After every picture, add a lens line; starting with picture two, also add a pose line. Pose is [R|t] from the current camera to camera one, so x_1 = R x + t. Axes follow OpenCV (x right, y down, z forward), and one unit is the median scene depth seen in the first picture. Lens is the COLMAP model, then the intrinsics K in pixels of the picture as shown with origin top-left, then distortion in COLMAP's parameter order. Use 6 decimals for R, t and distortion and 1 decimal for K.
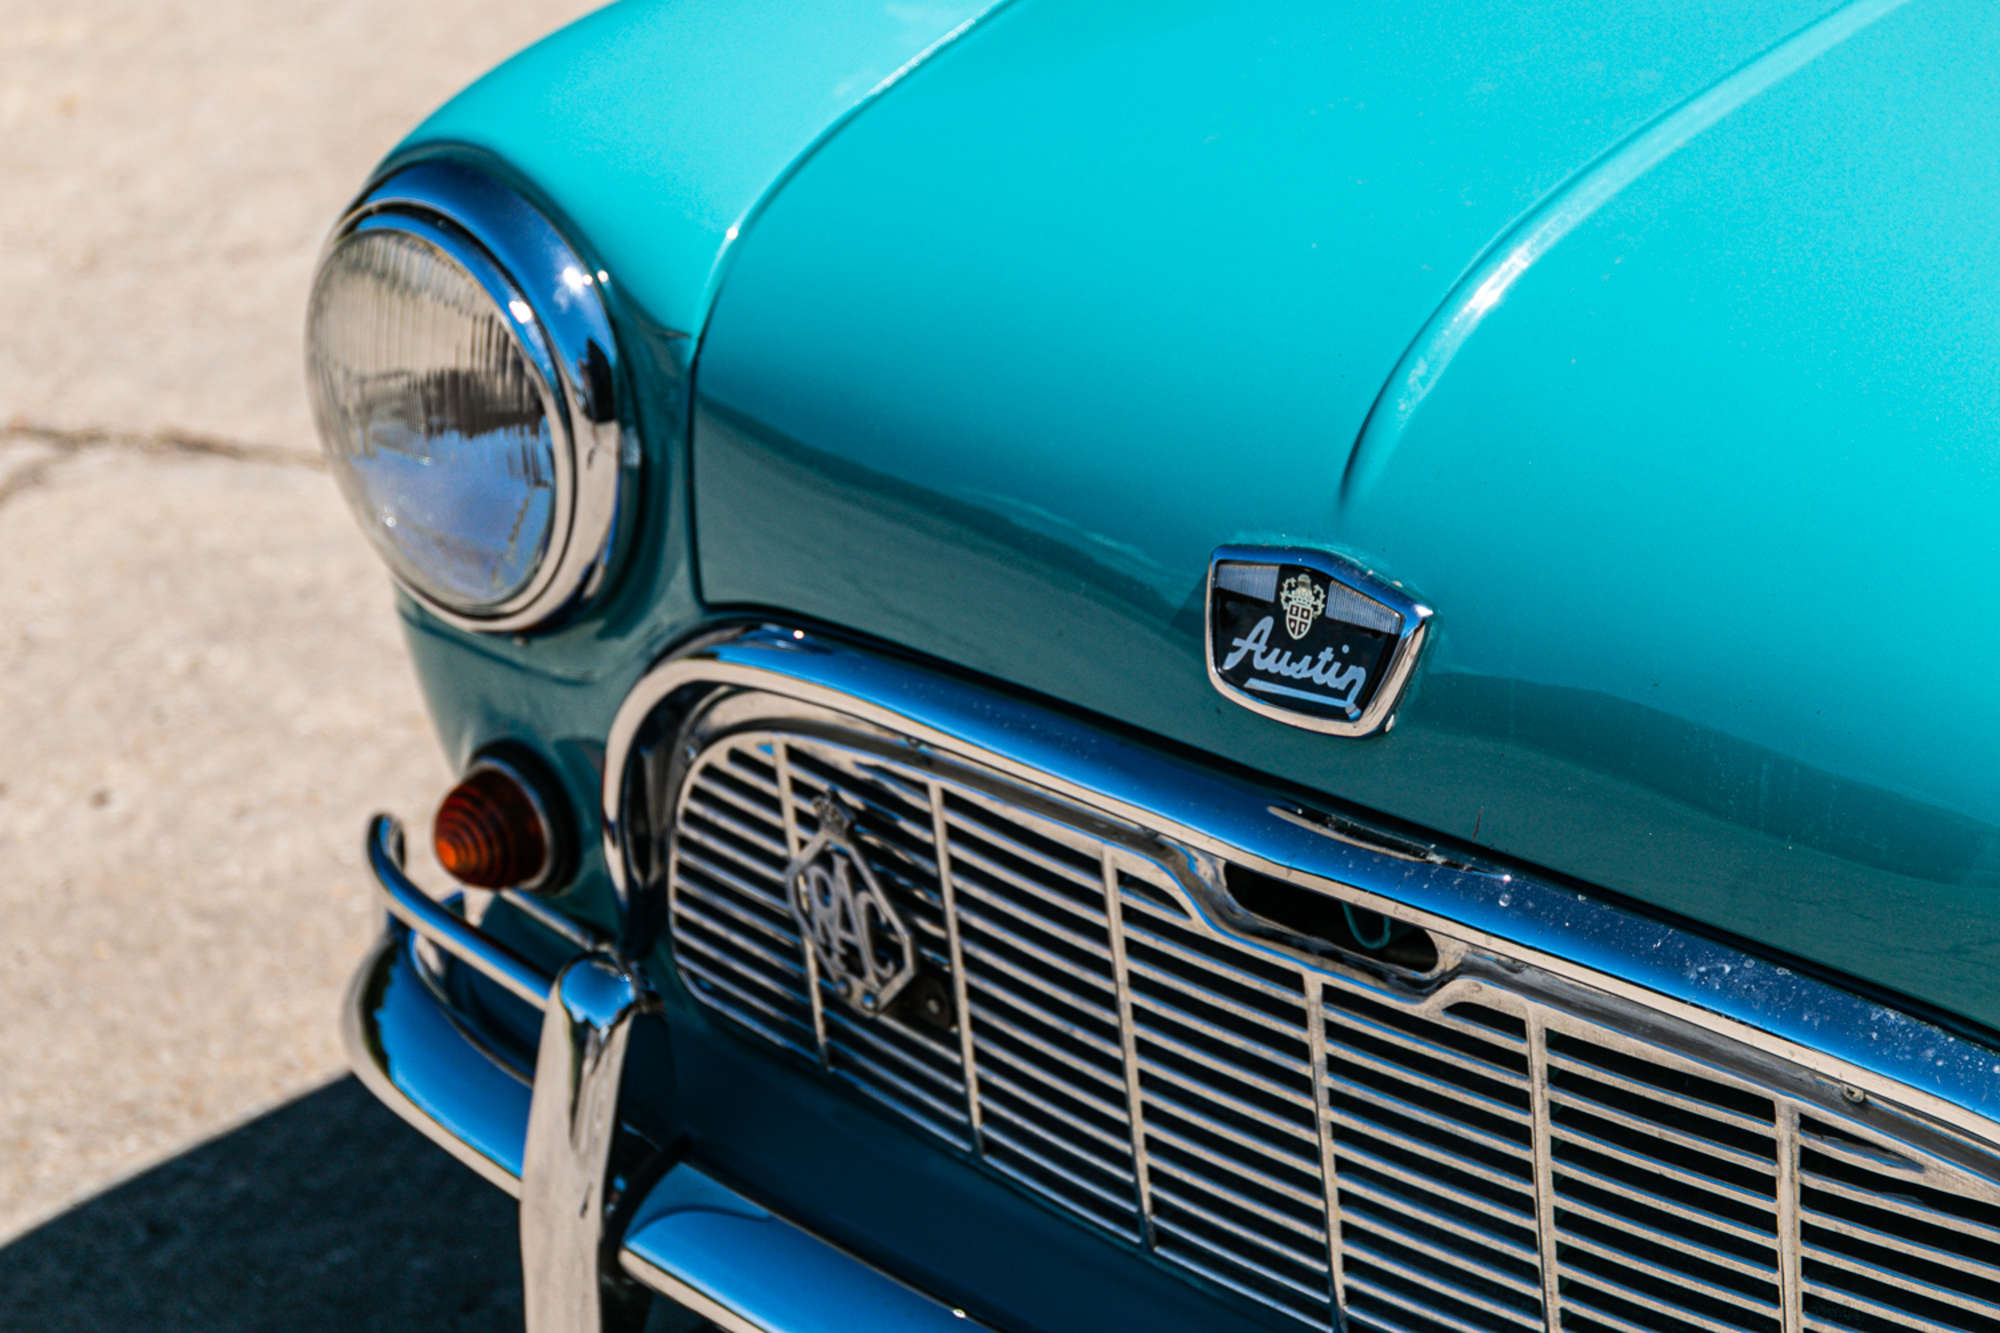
lens RADIAL K [[5207.0, 0, 1000.0], [0, 5207.0, 666.5], [0, 0, 1]] dist [-0.012642, -0.718610]
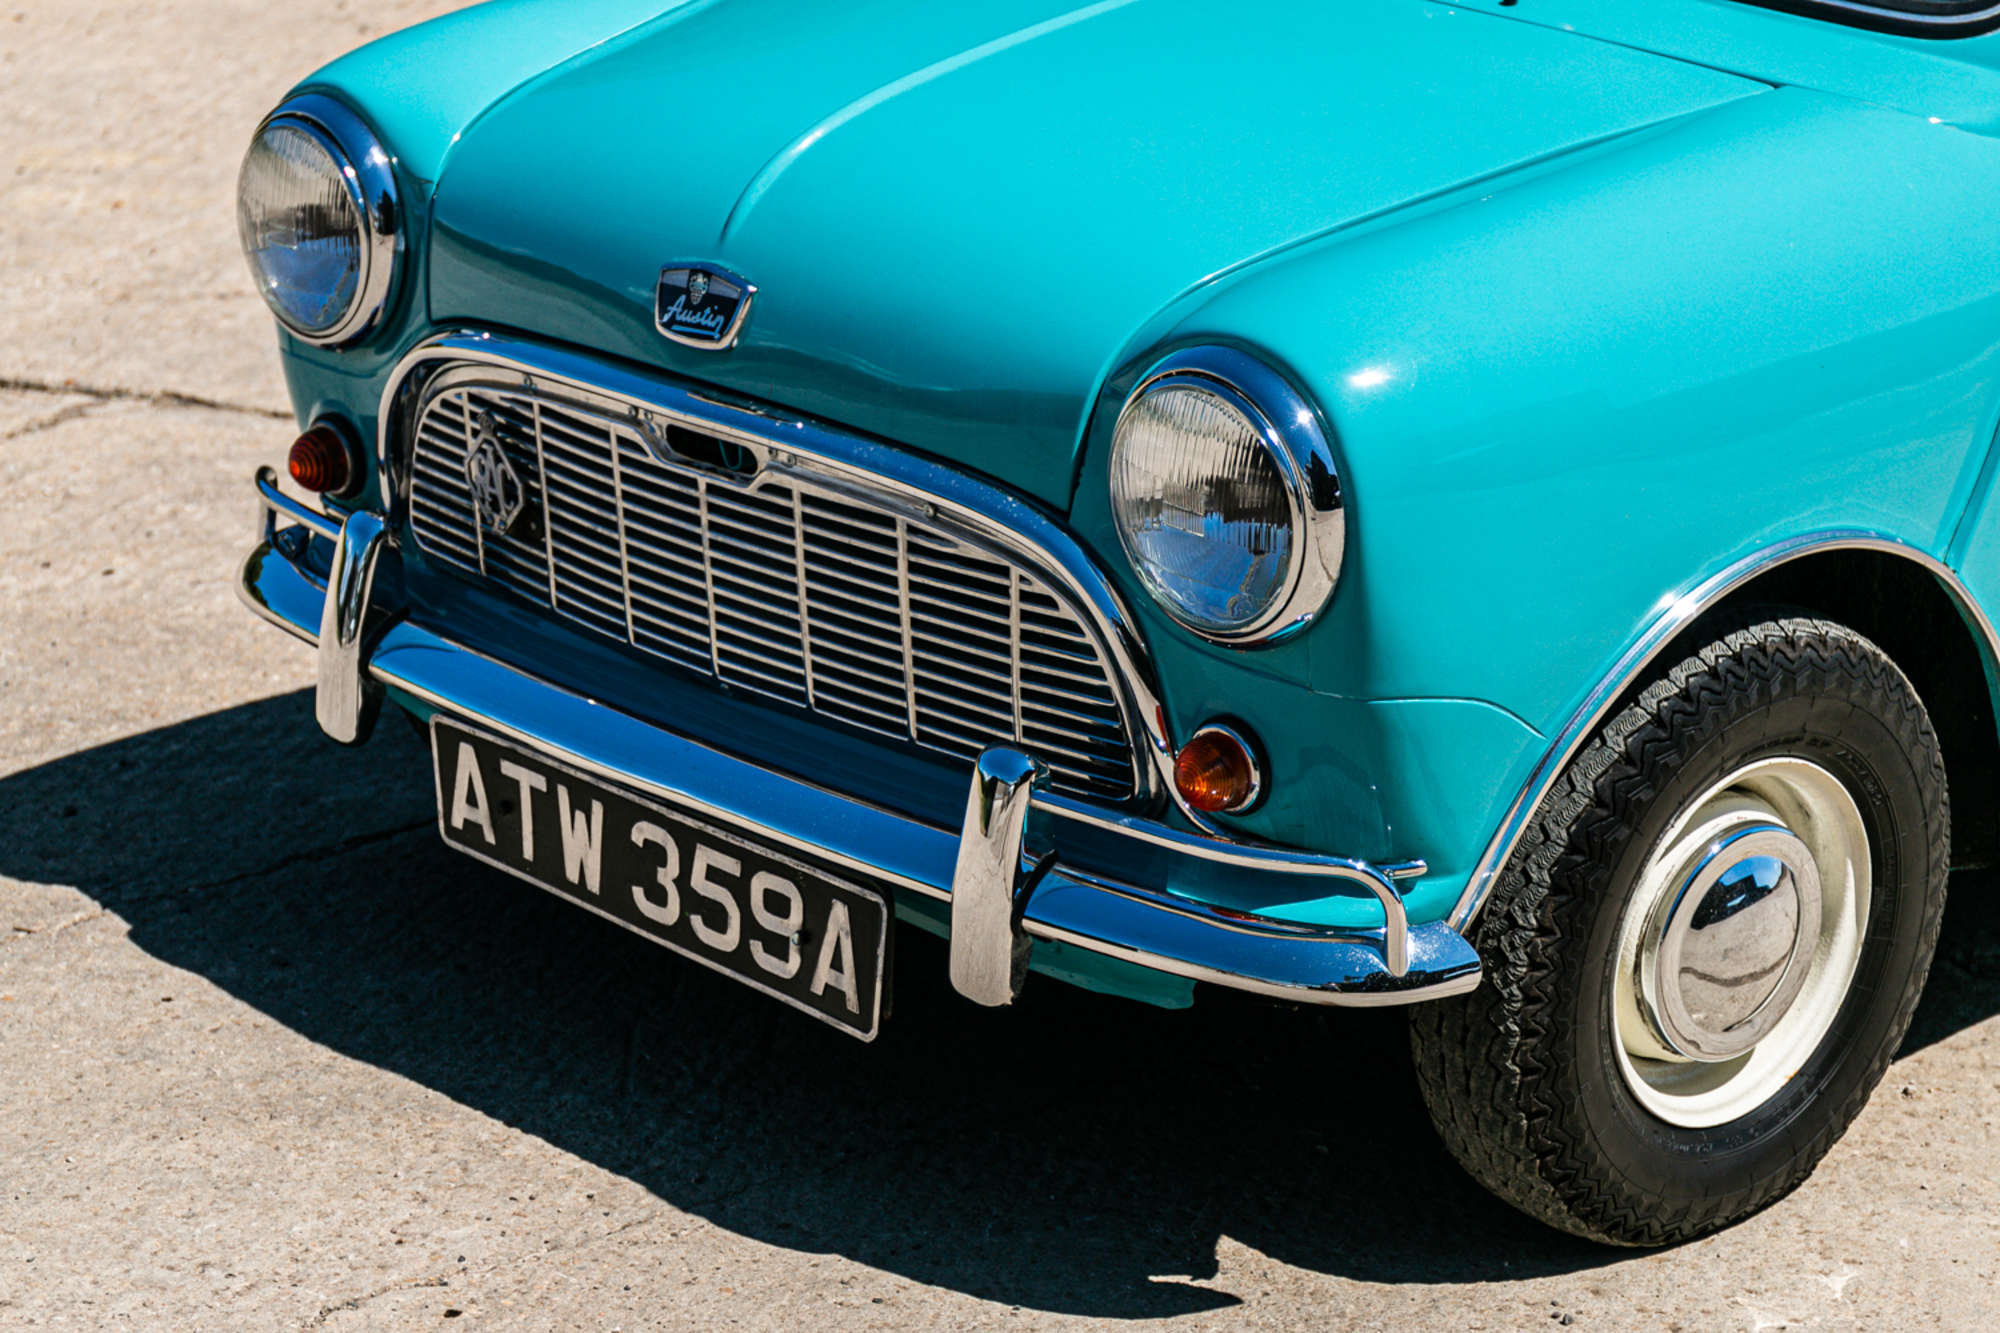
lens RADIAL K [[5111.2, 0, 1000.0], [0, 5111.2, 666.5], [0, 0, 1]] dist [0.040035, -0.612421]
pose [[0.998419, 0.056159, -0.002271, 0.160939], [-0.056169, 0.995509, -0.076199, 0.241720], [-0.002018, 0.076206, 0.997090, -0.860018]]
